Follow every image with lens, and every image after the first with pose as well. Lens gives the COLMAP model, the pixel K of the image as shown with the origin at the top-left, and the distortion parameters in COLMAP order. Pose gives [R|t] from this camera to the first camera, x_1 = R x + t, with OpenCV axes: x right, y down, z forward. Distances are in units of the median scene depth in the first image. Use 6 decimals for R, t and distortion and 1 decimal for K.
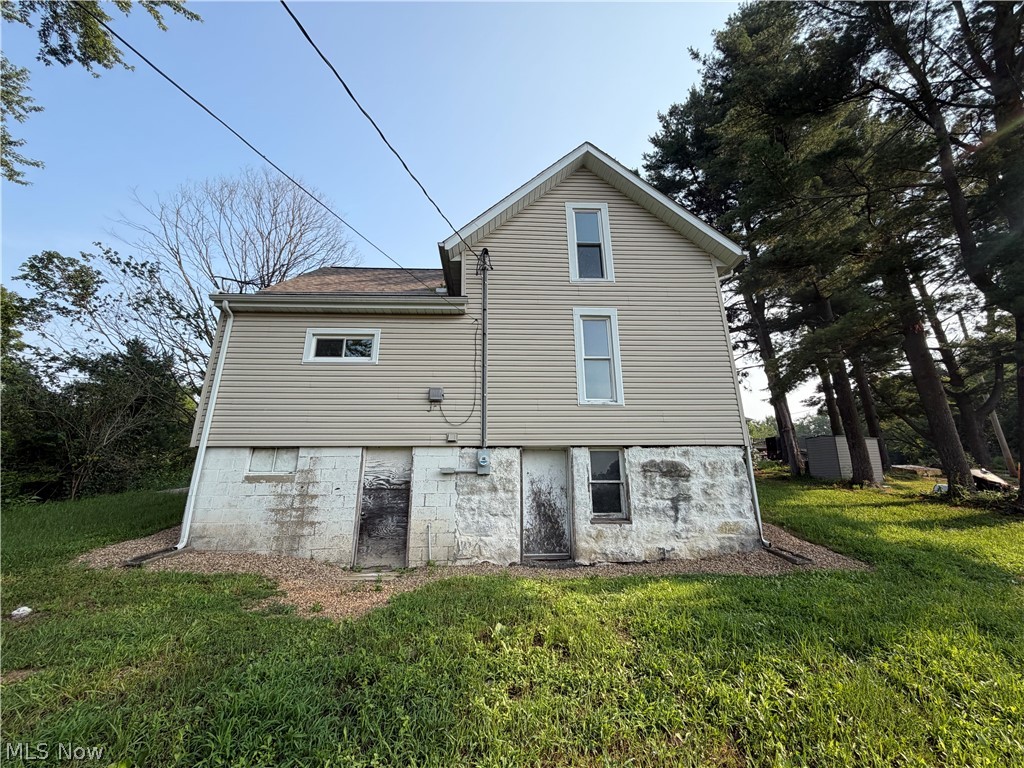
lens RADIAL K [[416.1, 0, 512.0], [0, 416.1, 384.0], [0, 0, 1]] dist [-0.000822, -0.000015]
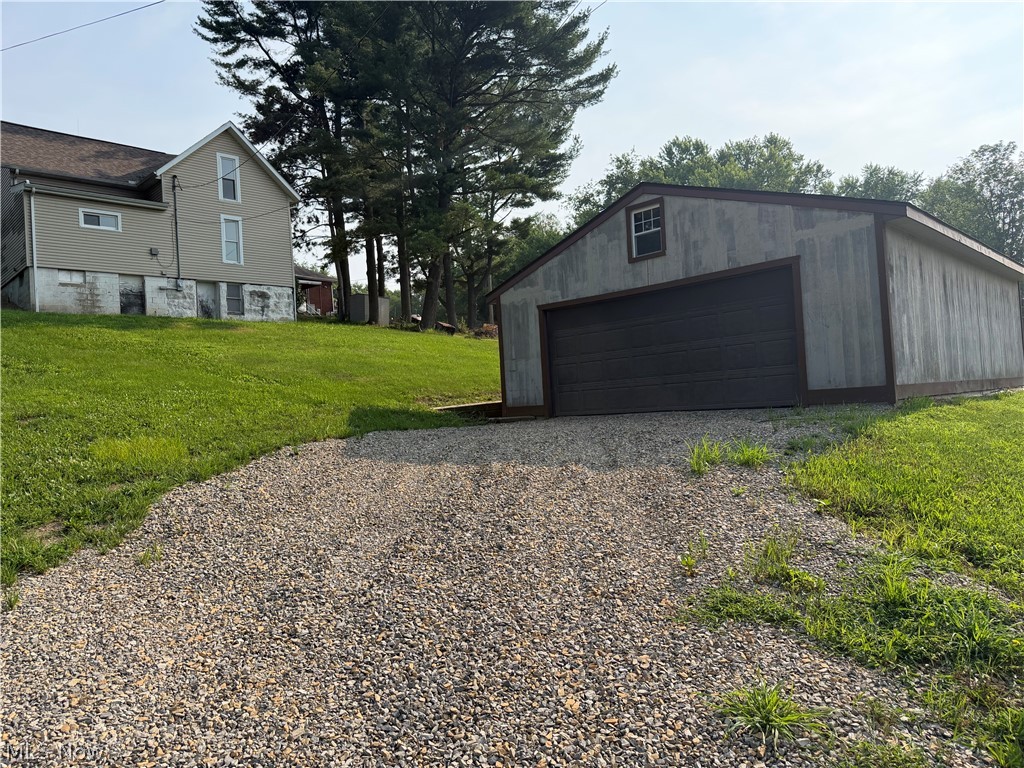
lens RADIAL K [[720.4, 0, 512.0], [0, 720.4, 384.0], [0, 0, 1]] dist [0.003047, -0.009741]
pose [[0.744577, -0.014572, 0.667378, -1.294682], [-0.142362, 0.973295, 0.180082, -0.237842], [-0.652180, -0.229094, 0.722619, -2.988304]]
